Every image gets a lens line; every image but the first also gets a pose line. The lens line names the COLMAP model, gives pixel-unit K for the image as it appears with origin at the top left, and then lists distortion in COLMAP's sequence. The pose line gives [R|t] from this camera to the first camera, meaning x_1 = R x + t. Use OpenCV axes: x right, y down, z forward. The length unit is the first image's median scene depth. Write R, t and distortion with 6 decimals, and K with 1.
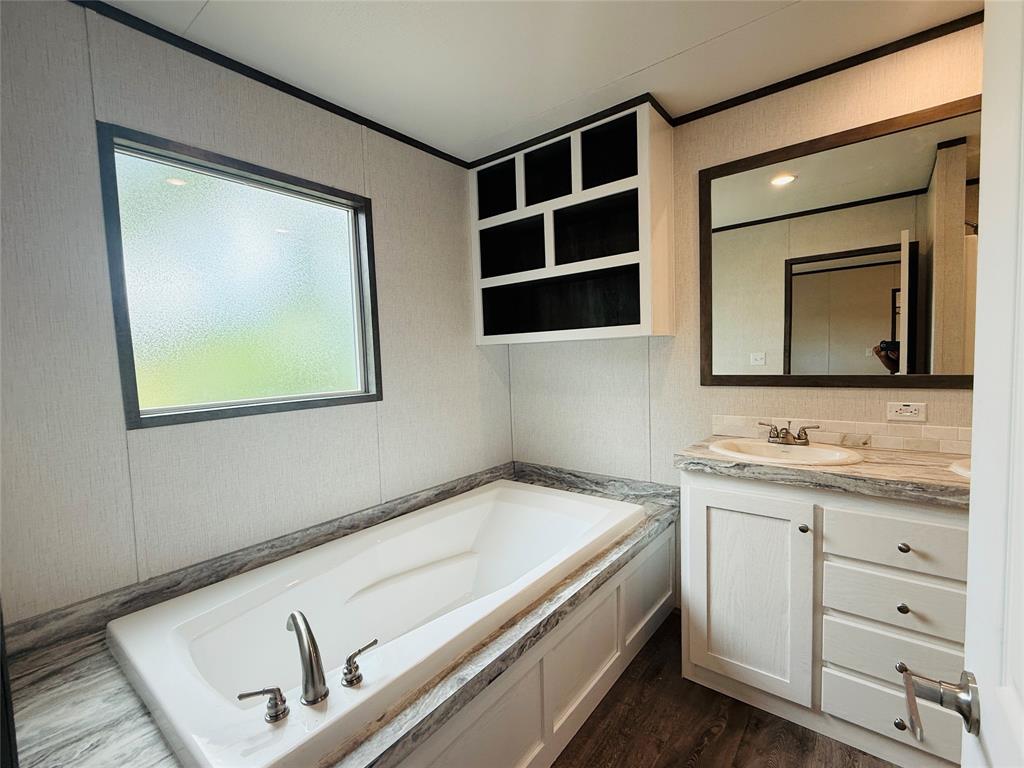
lens RADIAL K [[454.3, 0, 515.0], [0, 454.3, 385.2], [0, 0, 1]] dist [0.002924, -0.002332]
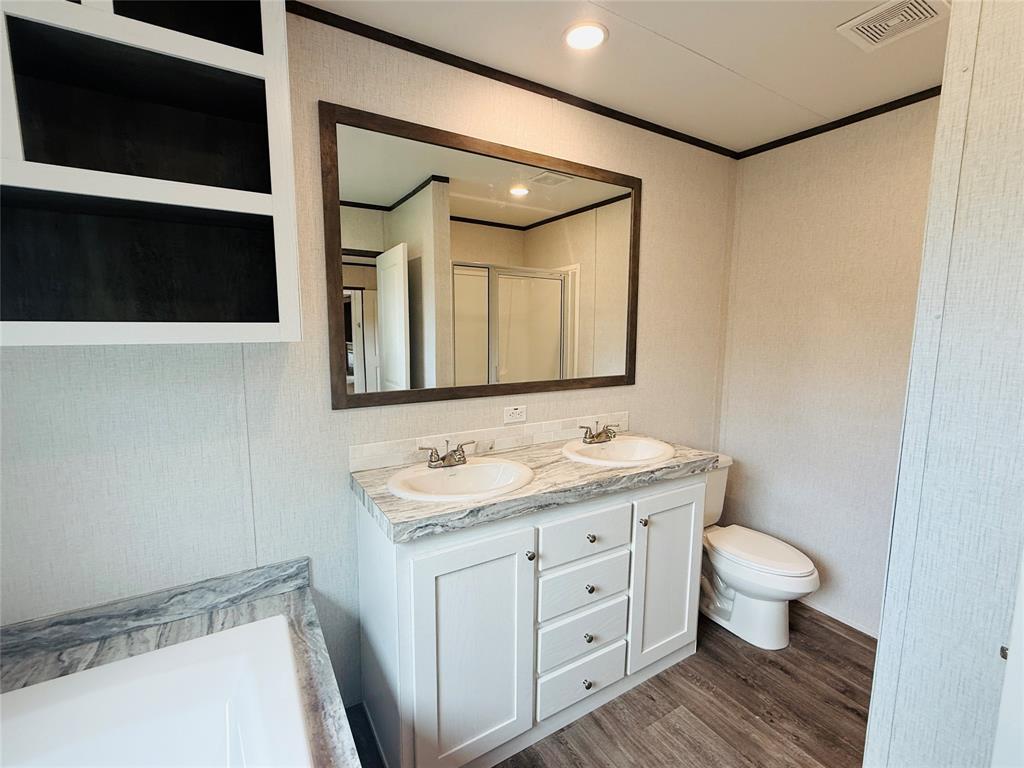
lens RADIAL K [[454.3, 0, 512.2], [0, 454.3, 386.4], [0, 0, 1]] dist [0.002924, -0.002332]
pose [[0.346686, -0.082446, 0.934351, -0.203472], [0.046359, 0.996418, 0.070722, -0.092159], [-0.936835, 0.018798, 0.349266, 0.593500]]
